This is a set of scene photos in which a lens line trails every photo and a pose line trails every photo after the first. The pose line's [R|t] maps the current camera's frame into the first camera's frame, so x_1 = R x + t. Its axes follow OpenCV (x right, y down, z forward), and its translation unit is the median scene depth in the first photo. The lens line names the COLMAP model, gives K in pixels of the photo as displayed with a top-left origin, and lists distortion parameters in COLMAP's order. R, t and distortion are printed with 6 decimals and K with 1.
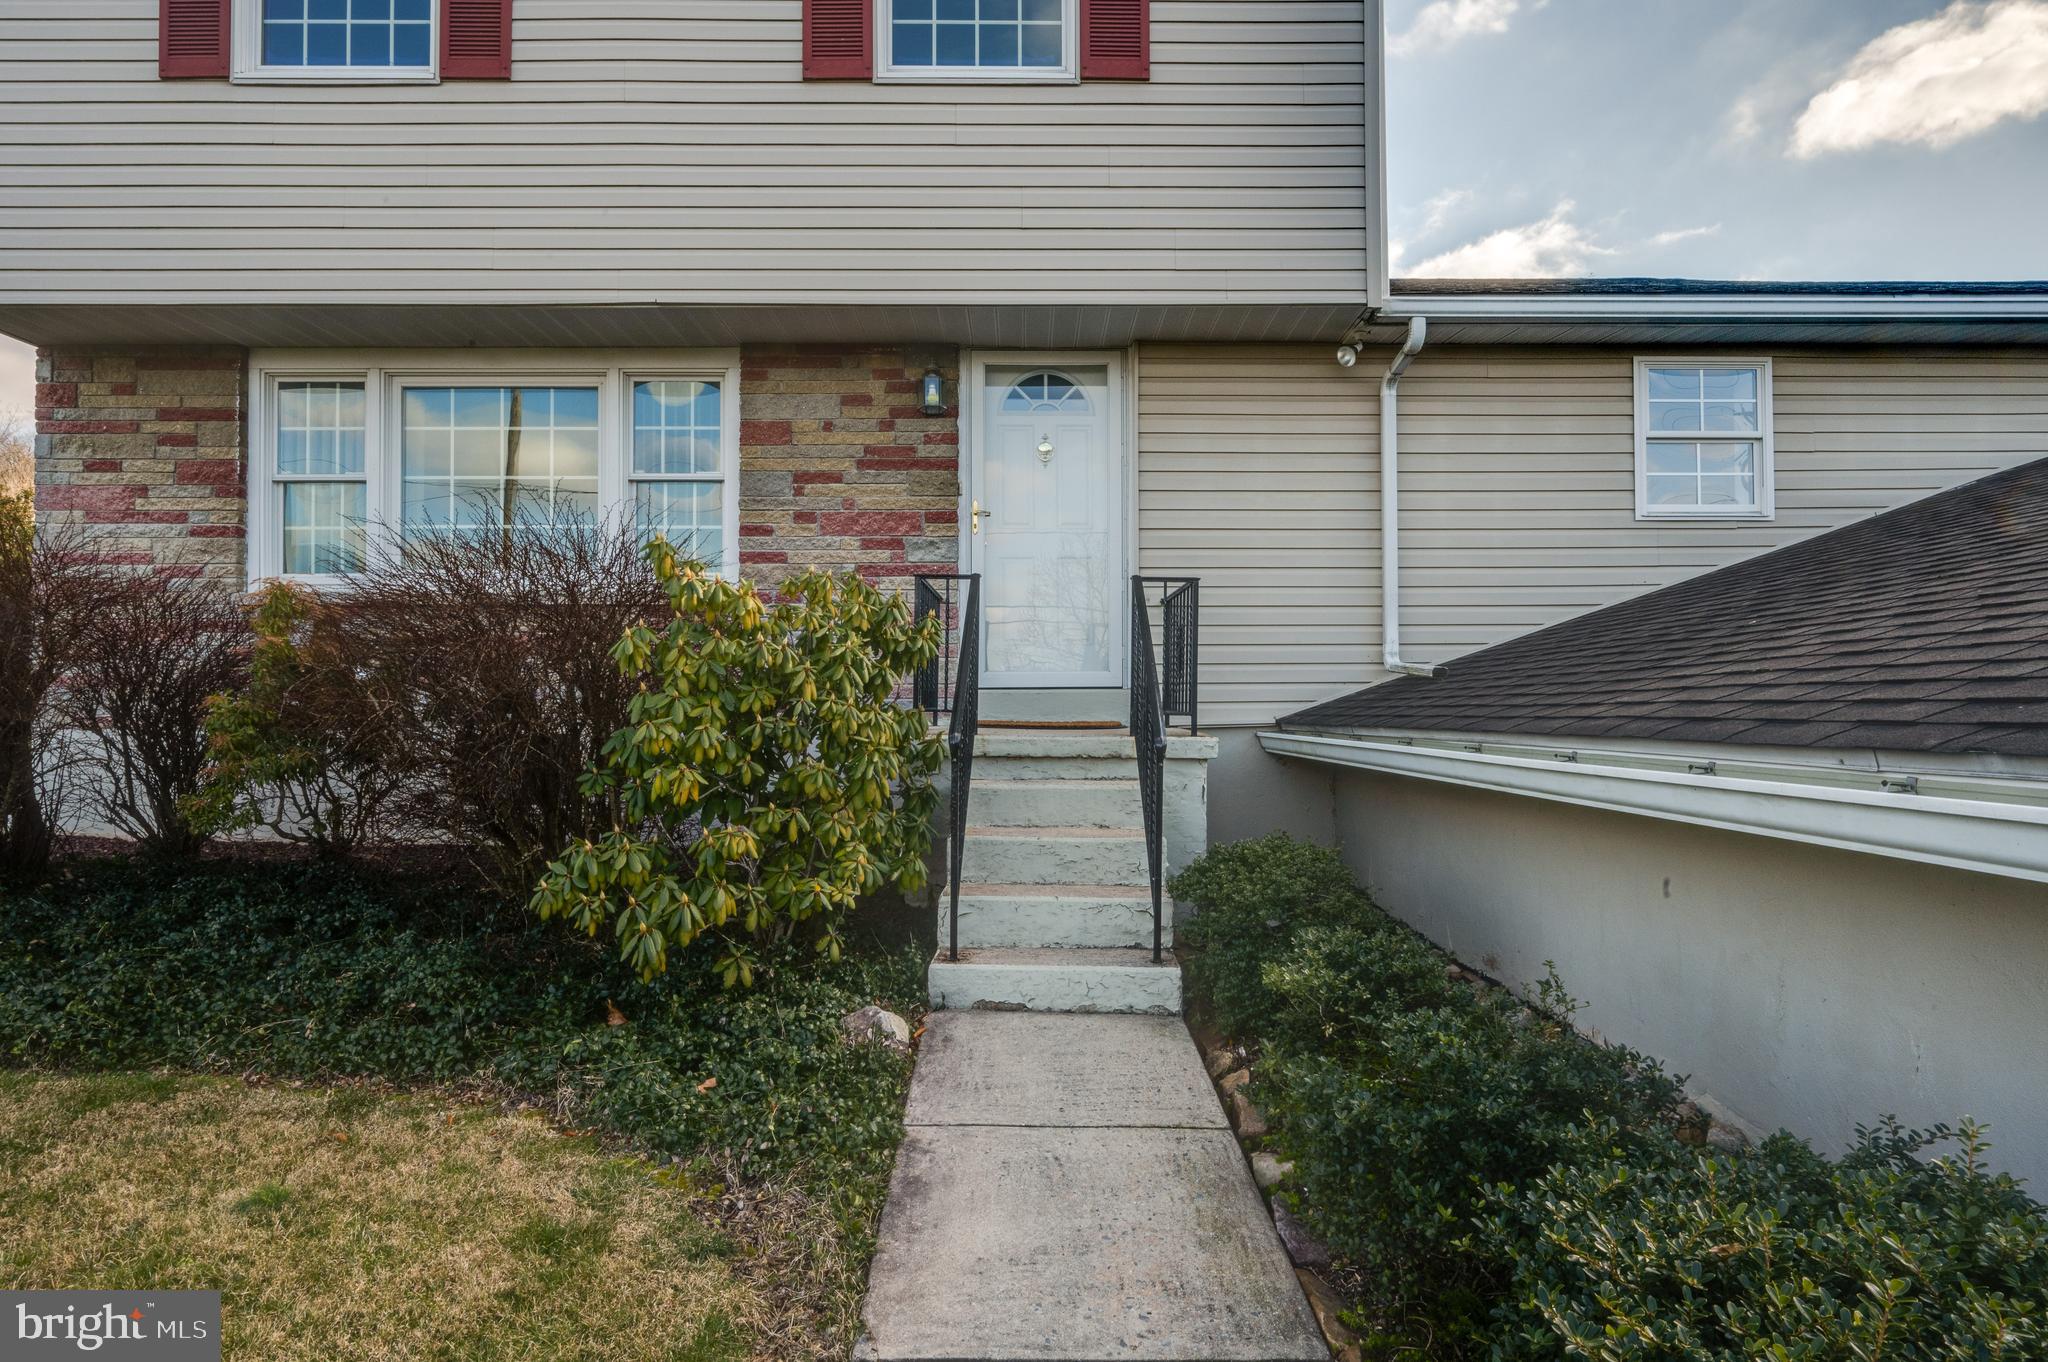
lens RADIAL K [[1120.1, 0, 1040.7], [0, 1120.1, 679.3], [0, 0, 1]] dist [0.001904, 0.000296]
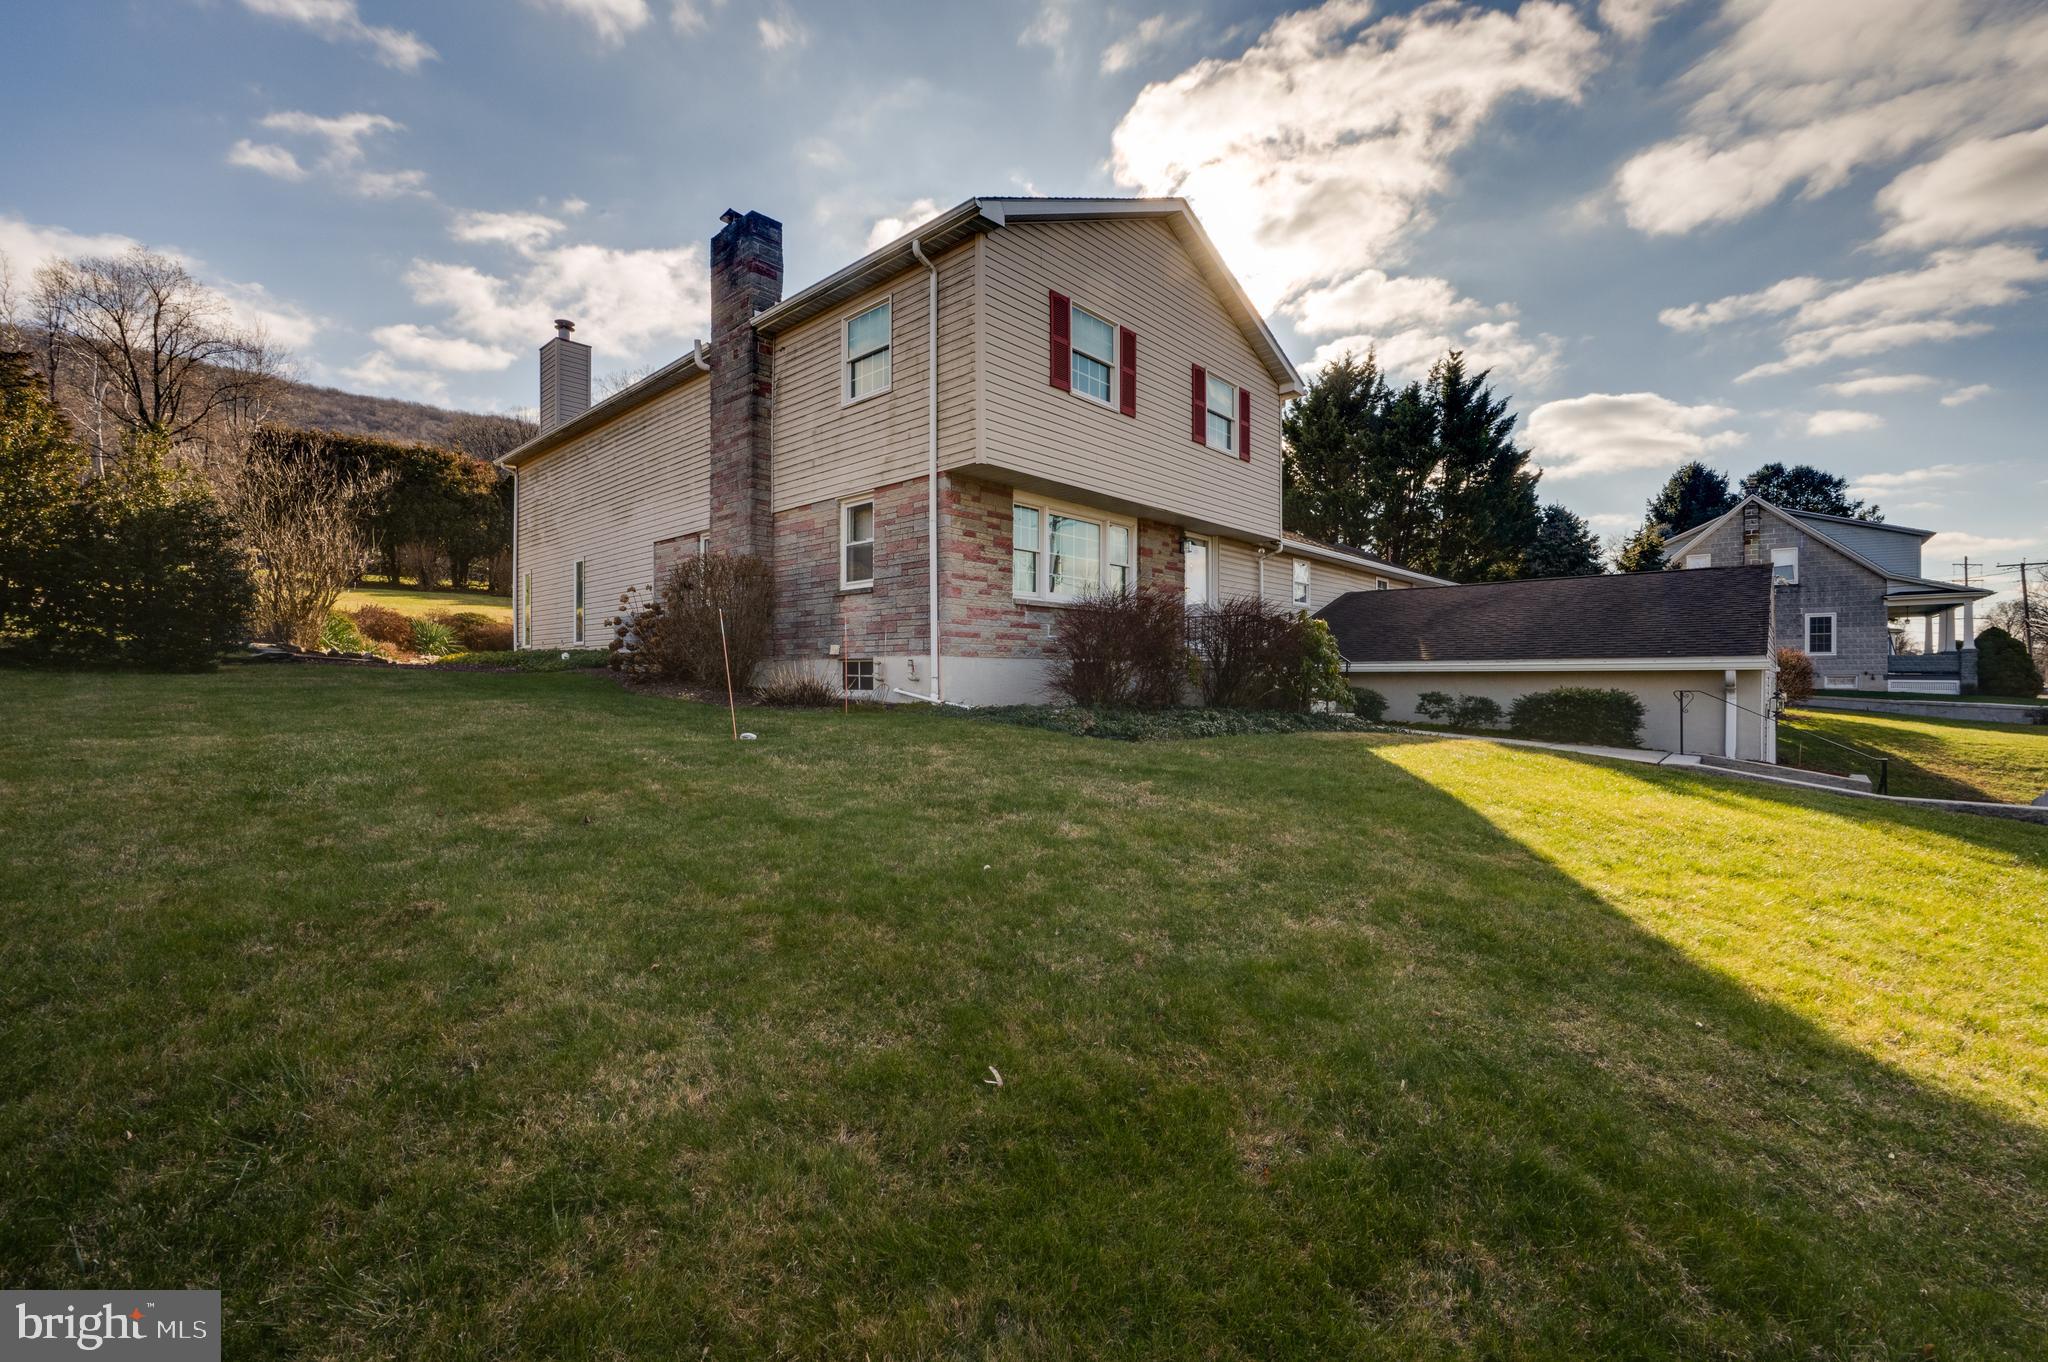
lens RADIAL K [[832.2, 0, 1030.5], [0, 832.2, 672.5], [0, 0, 1]] dist [-0.001874, -0.000043]
pose [[0.673331, 0.002667, 0.739337, -1.934963], [-0.002246, 0.999996, -0.001562, 0.077306], [-0.739338, -0.000609, 0.673334, -0.158886]]
